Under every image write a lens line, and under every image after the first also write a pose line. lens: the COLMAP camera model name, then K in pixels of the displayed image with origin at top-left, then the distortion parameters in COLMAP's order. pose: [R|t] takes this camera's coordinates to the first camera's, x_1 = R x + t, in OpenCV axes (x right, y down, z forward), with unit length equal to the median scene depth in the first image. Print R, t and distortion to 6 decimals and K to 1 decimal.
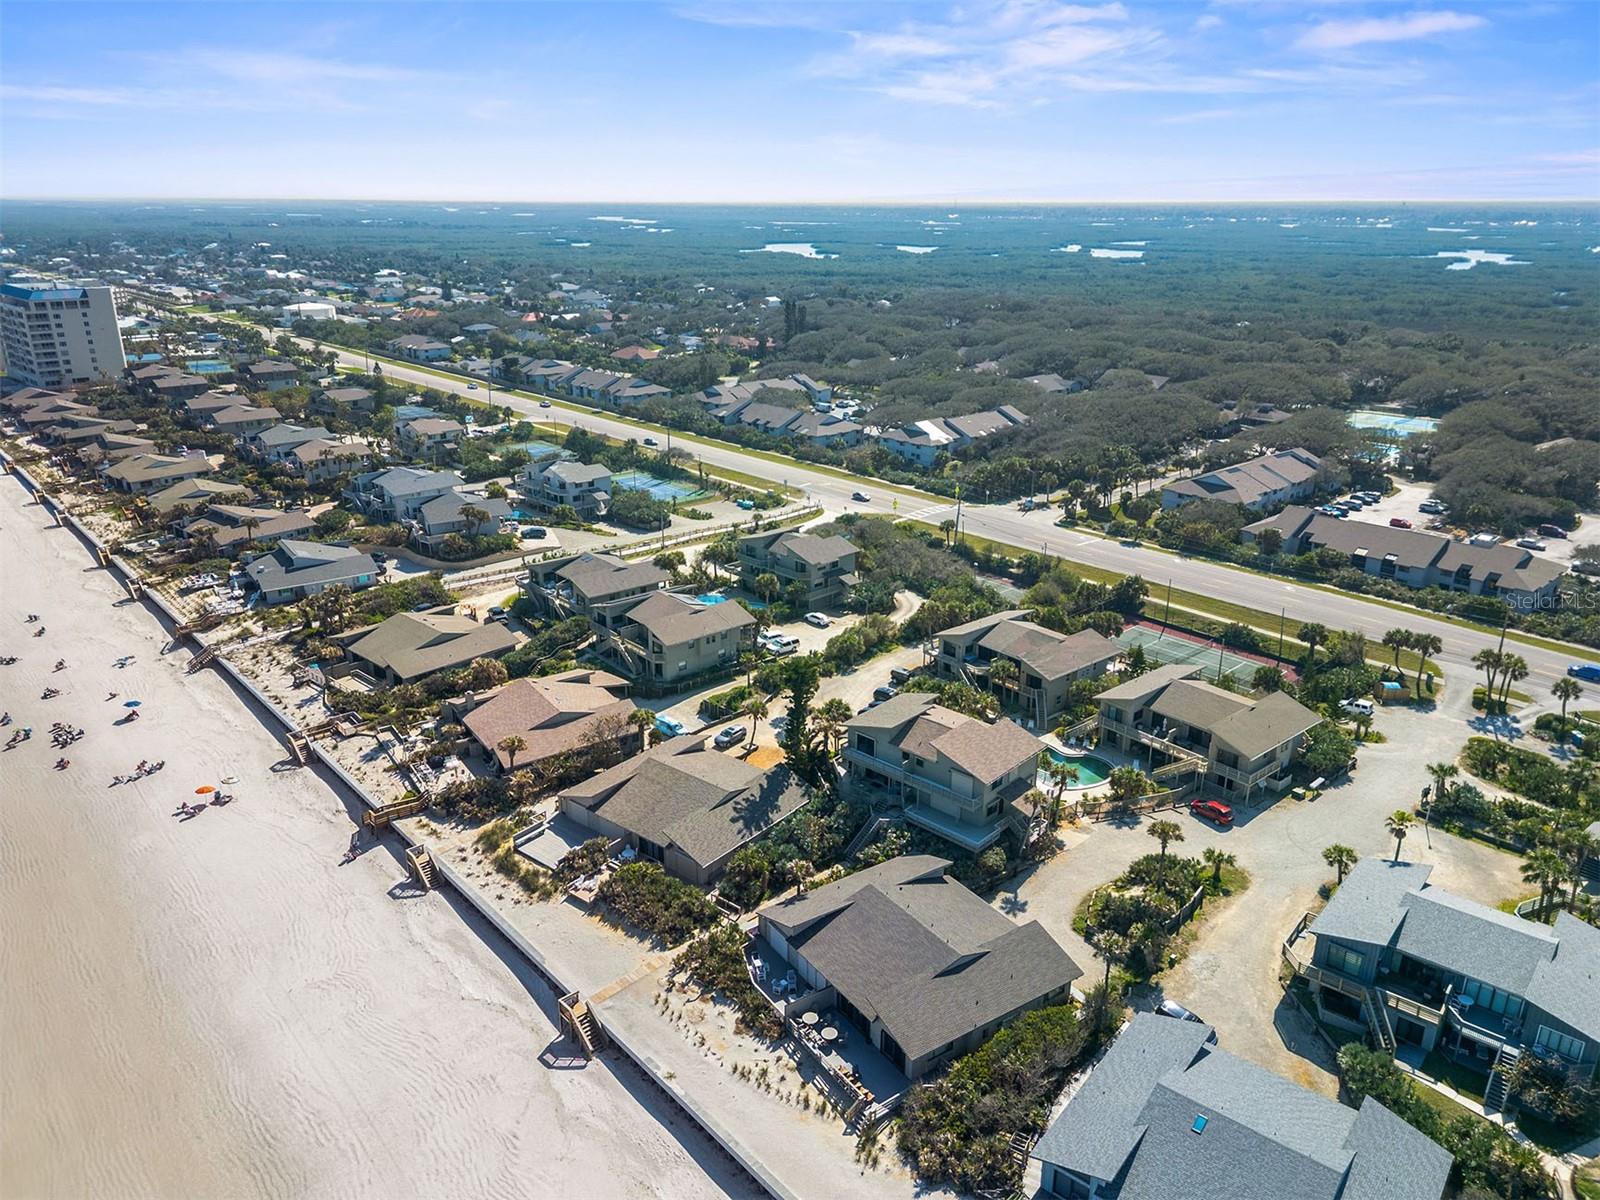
lens RADIAL K [[1116.1, 0, 801.3], [0, 1116.1, 603.8], [0, 0, 1]] dist [0.069466, -0.058956]
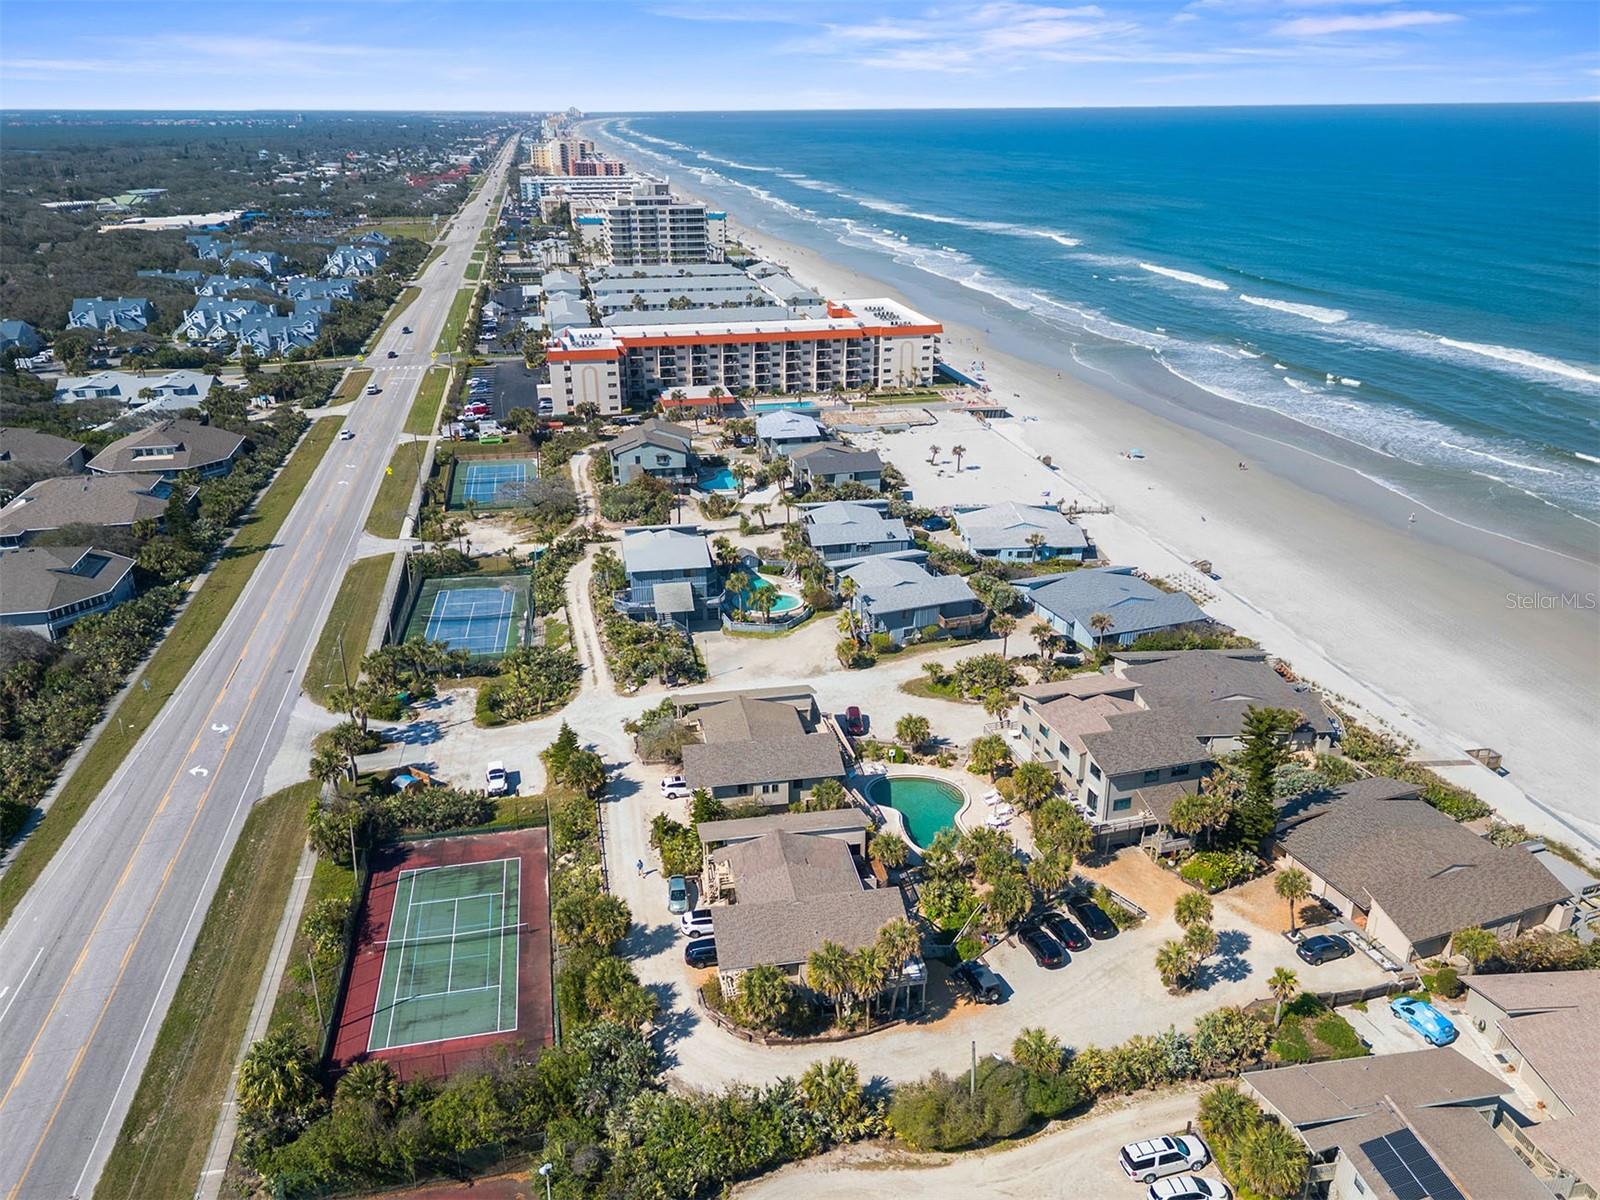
lens RADIAL K [[1204.3, 0, 801.3], [0, 1204.3, 588.0], [0, 0, 1]] dist [0.065315, -0.051548]
pose [[-0.864574, -0.184215, 0.467522, -0.101360], [0.173297, 0.764001, 0.621506, -0.602461], [-0.471678, 0.618358, -0.628612, 1.570907]]
